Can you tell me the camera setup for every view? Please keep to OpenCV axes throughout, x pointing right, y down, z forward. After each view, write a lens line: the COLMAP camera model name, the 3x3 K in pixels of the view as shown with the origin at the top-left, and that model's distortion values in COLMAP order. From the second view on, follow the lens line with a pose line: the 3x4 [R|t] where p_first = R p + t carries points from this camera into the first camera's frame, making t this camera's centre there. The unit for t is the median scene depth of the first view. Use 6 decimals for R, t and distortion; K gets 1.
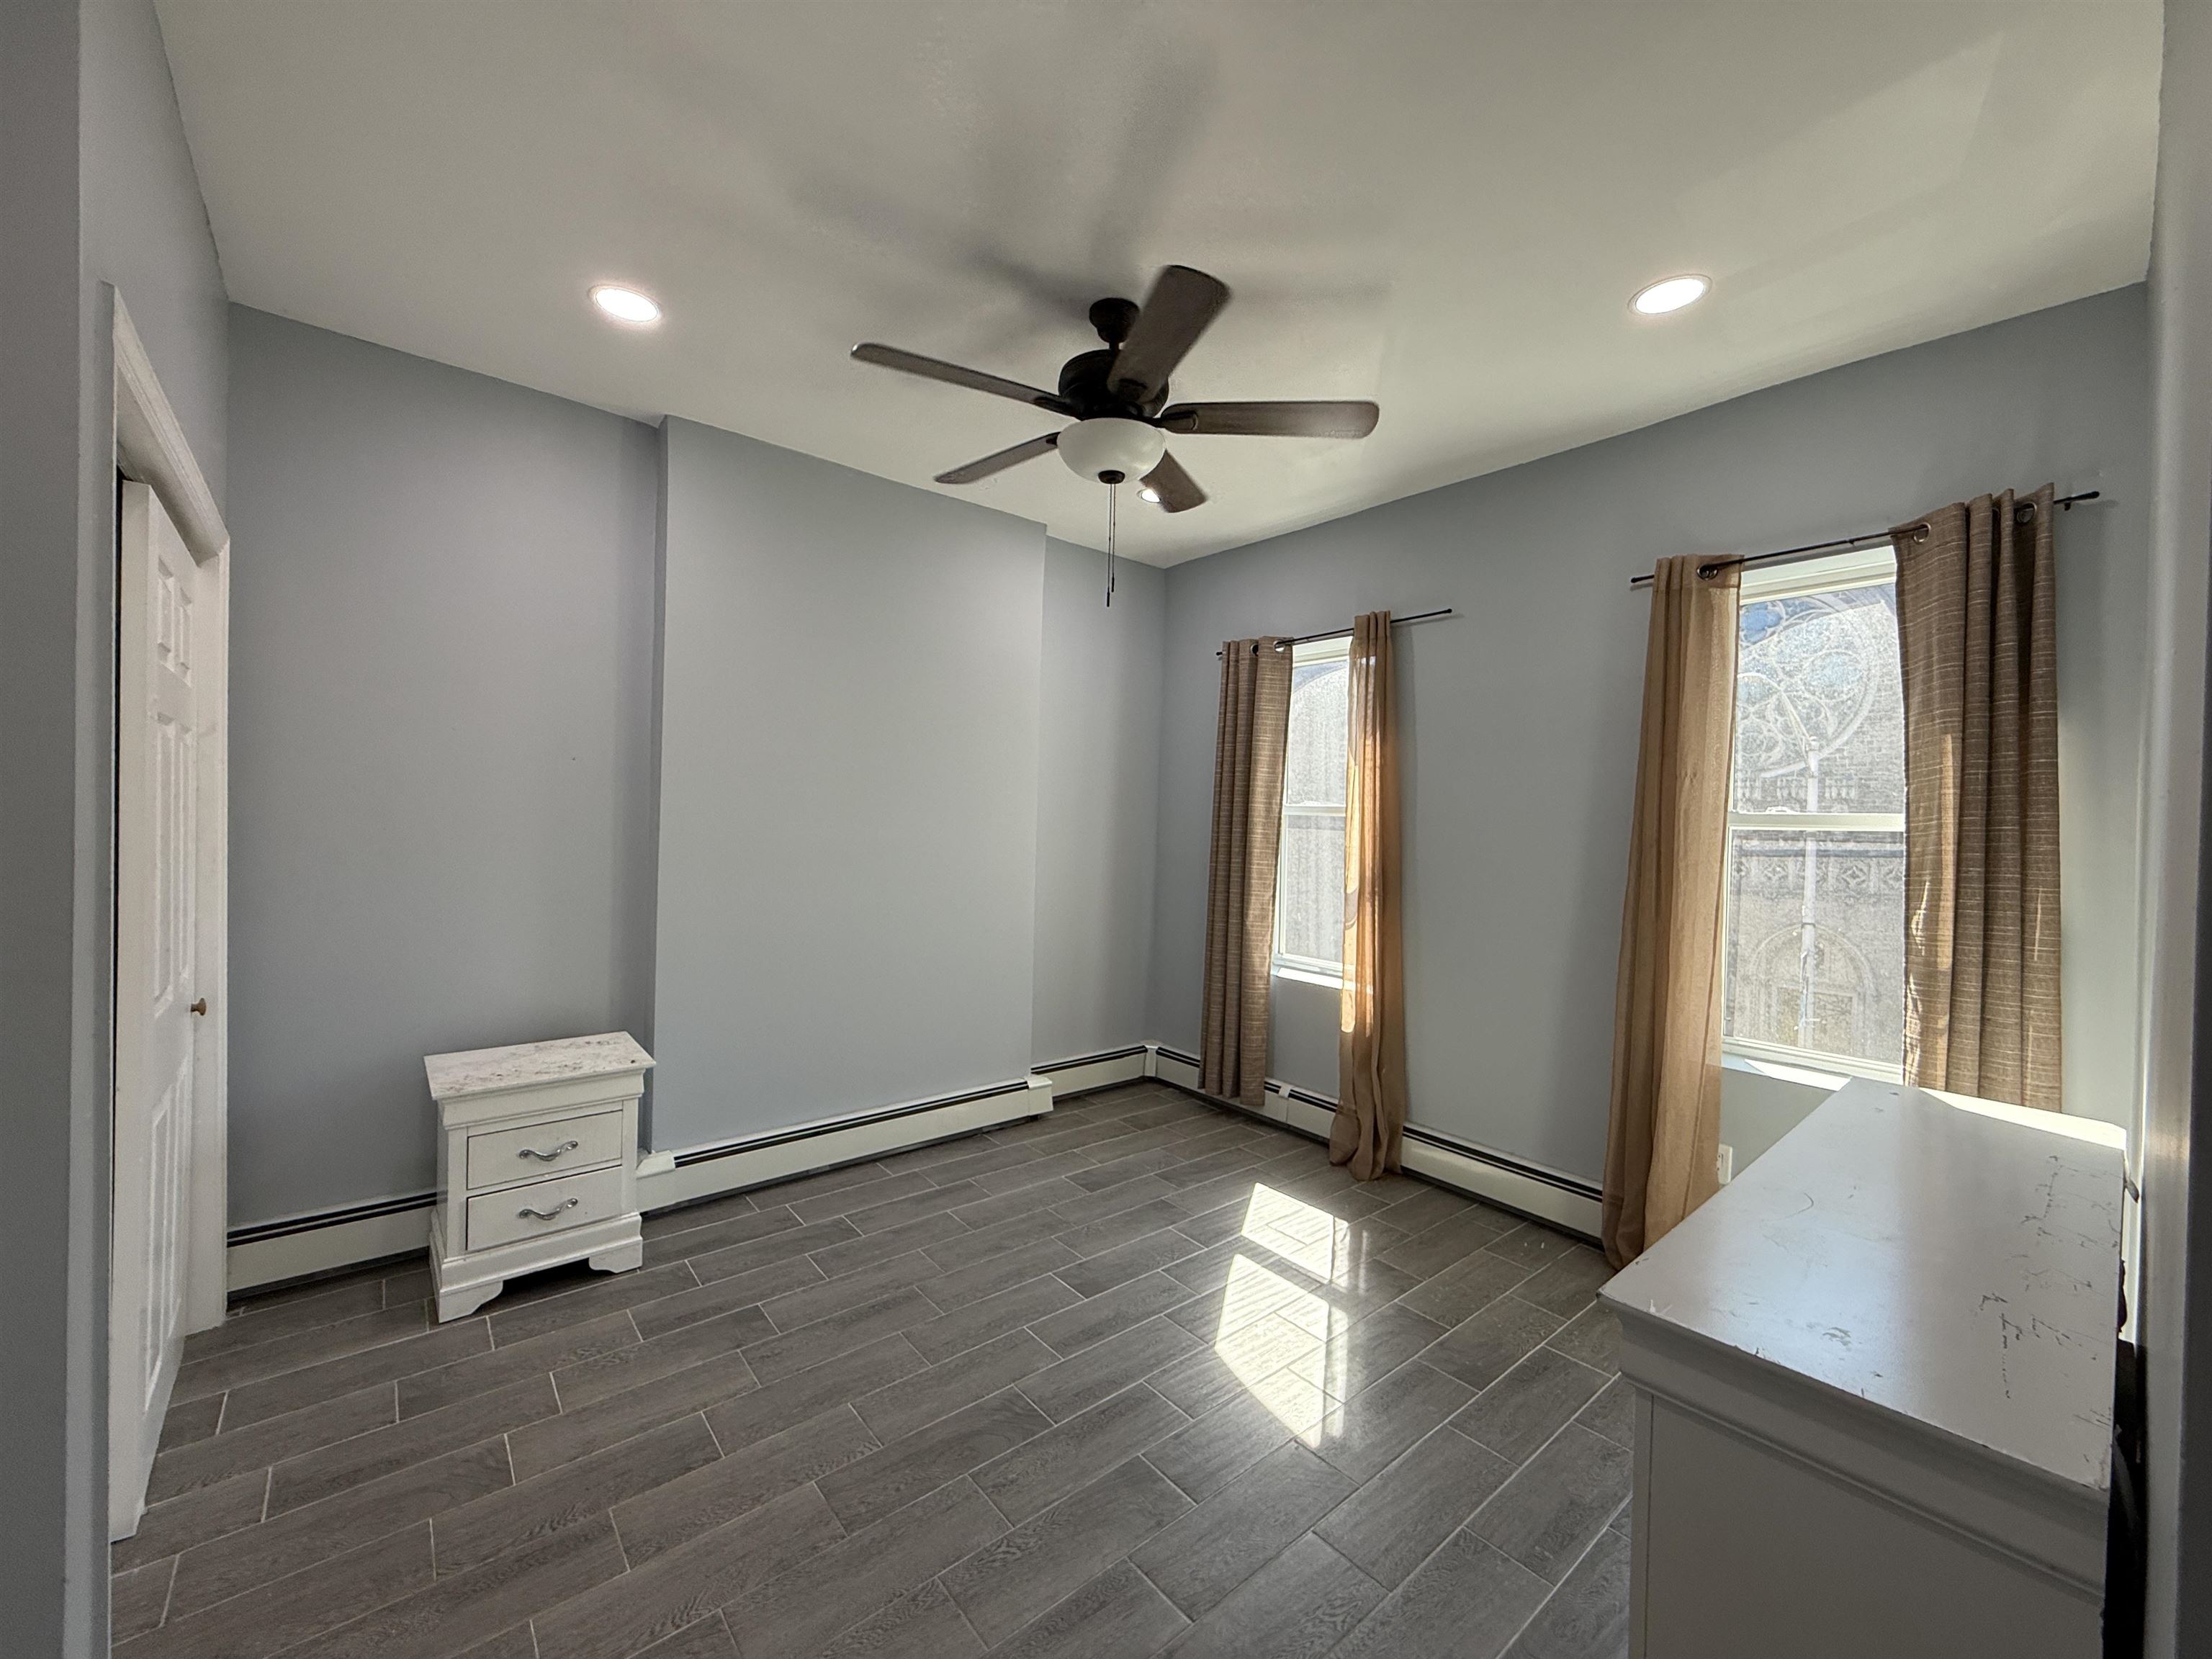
lens RADIAL K [[882.7, 0, 1103.7], [0, 882.7, 815.5], [0, 0, 1]] dist [-0.002077, 0.000419]
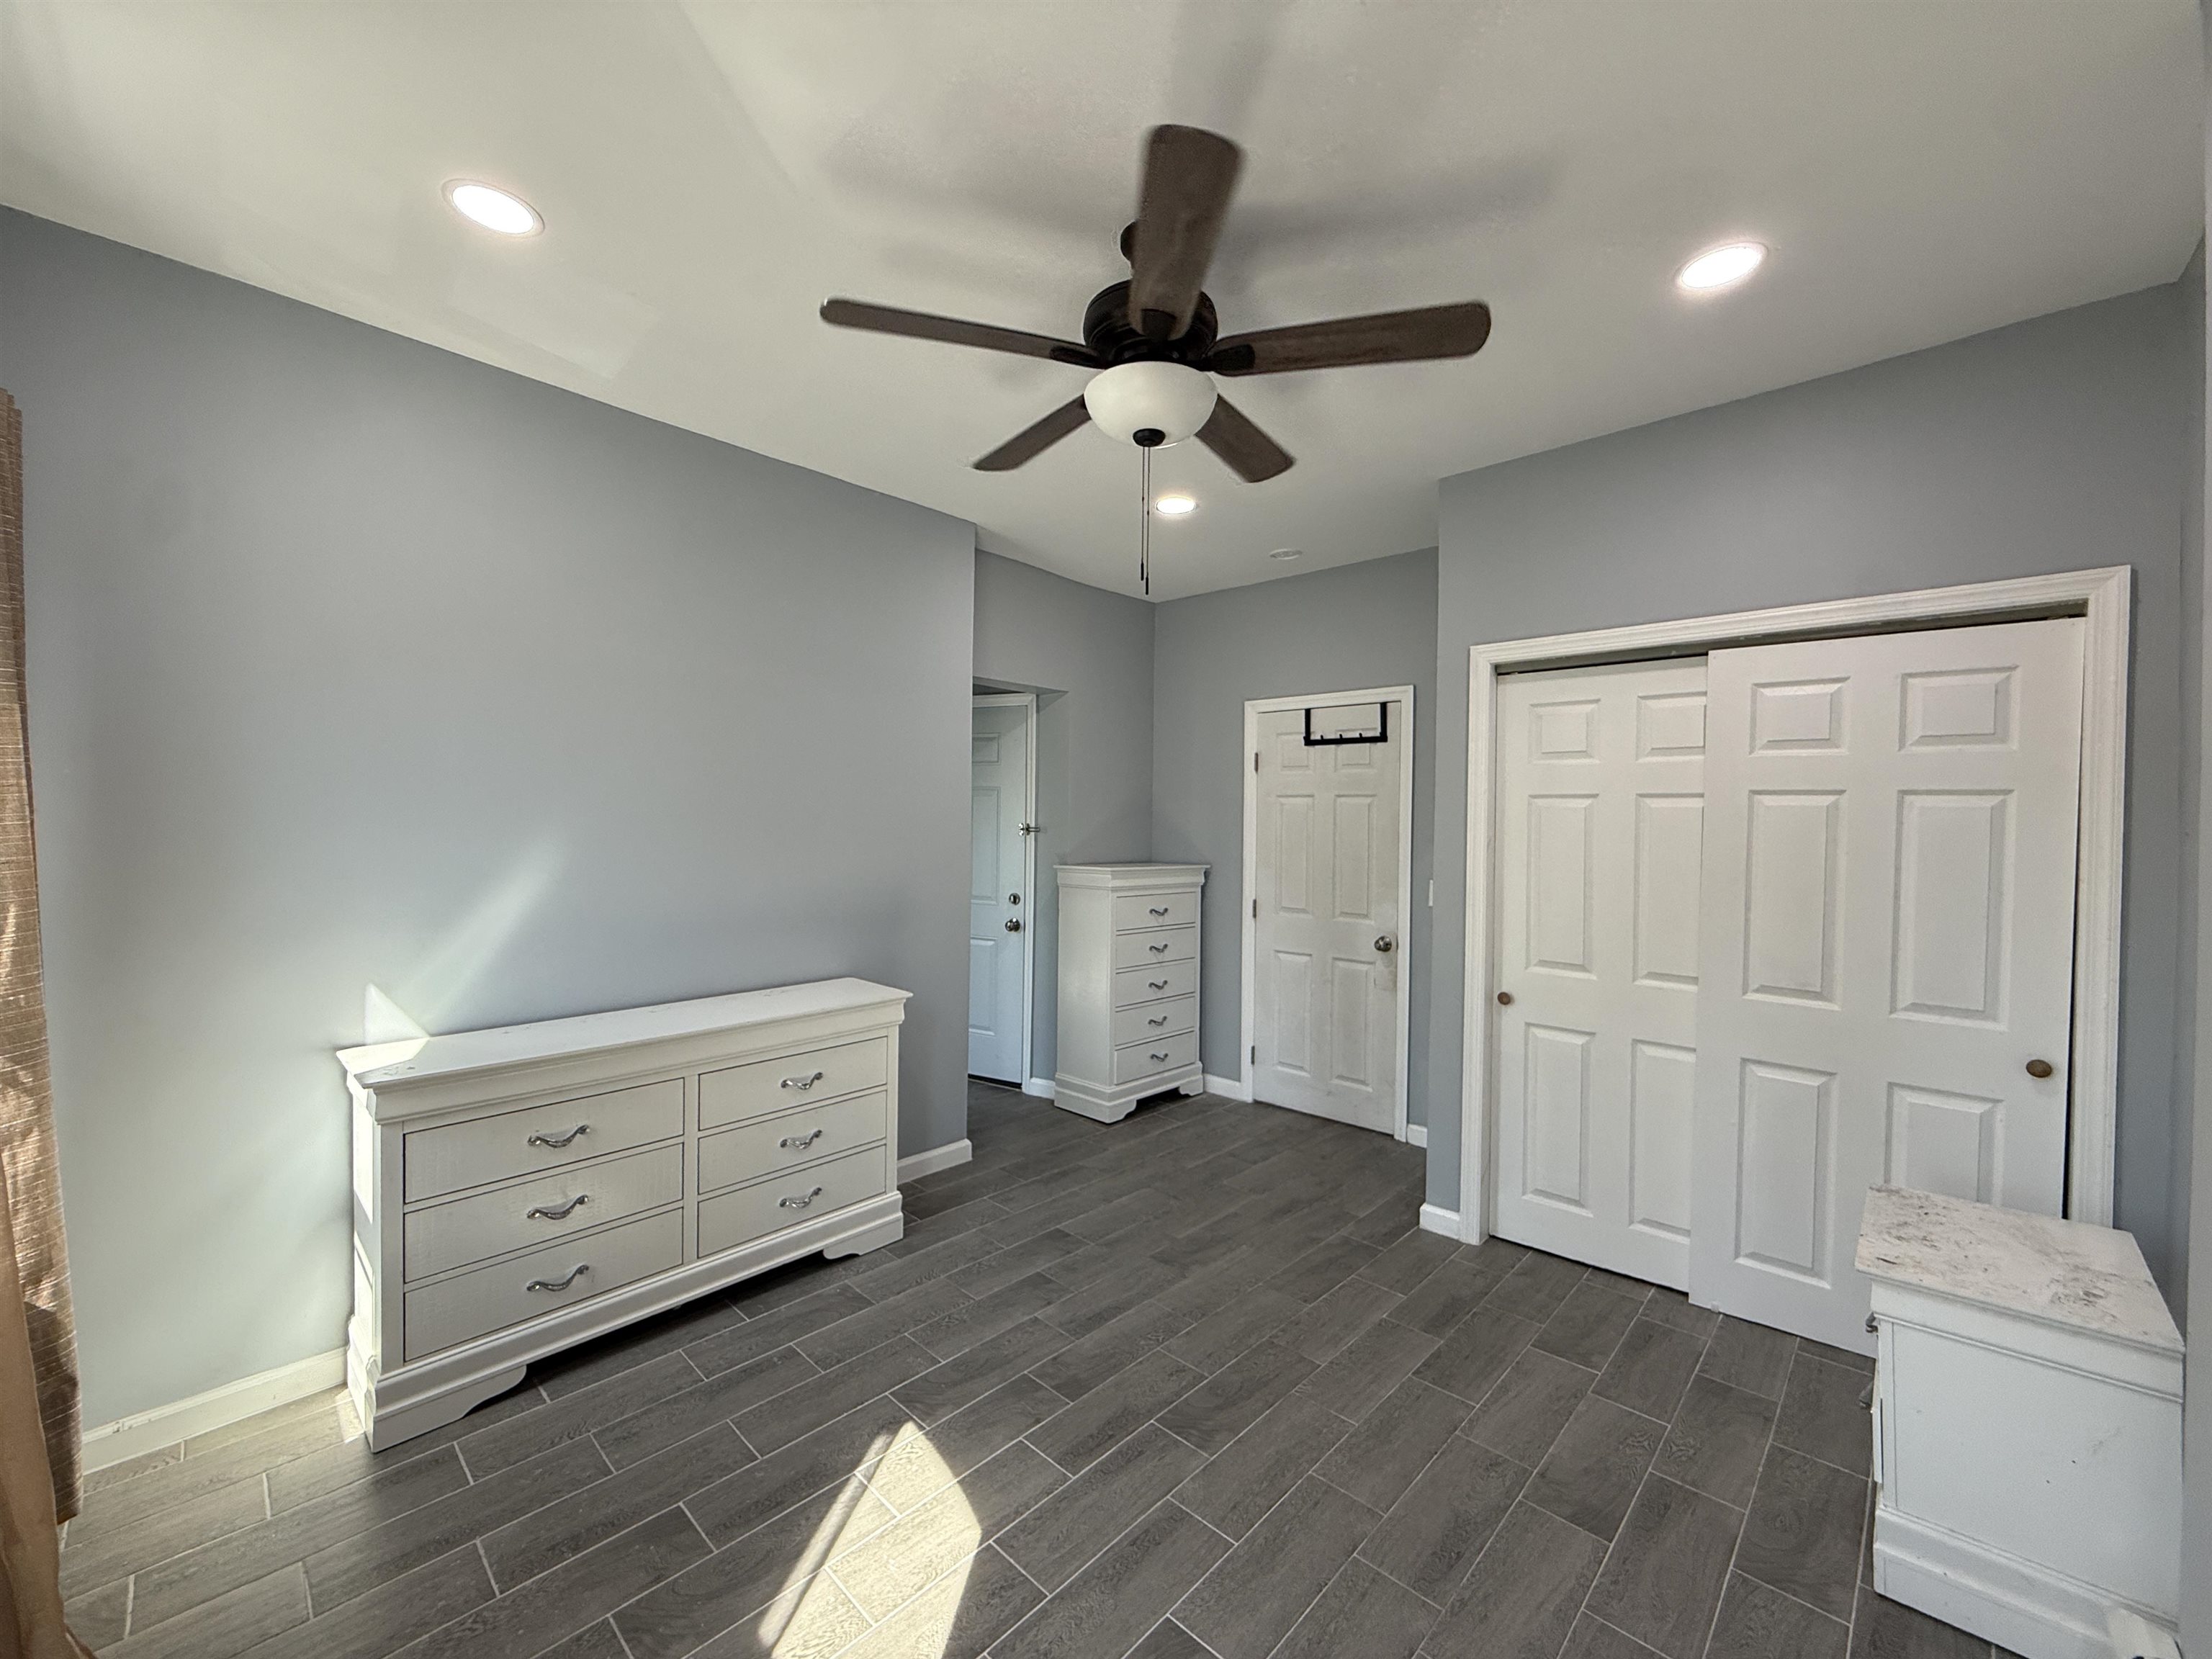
lens RADIAL K [[882.7, 0, 1114.6], [0, 882.7, 829.2], [0, 0, 1]] dist [-0.002077, 0.000419]
pose [[-0.991226, -0.033100, -0.127963, 0.110594], [-0.035397, 0.999250, 0.015720, -0.023553], [0.127347, 0.020112, -0.991654, 1.502747]]
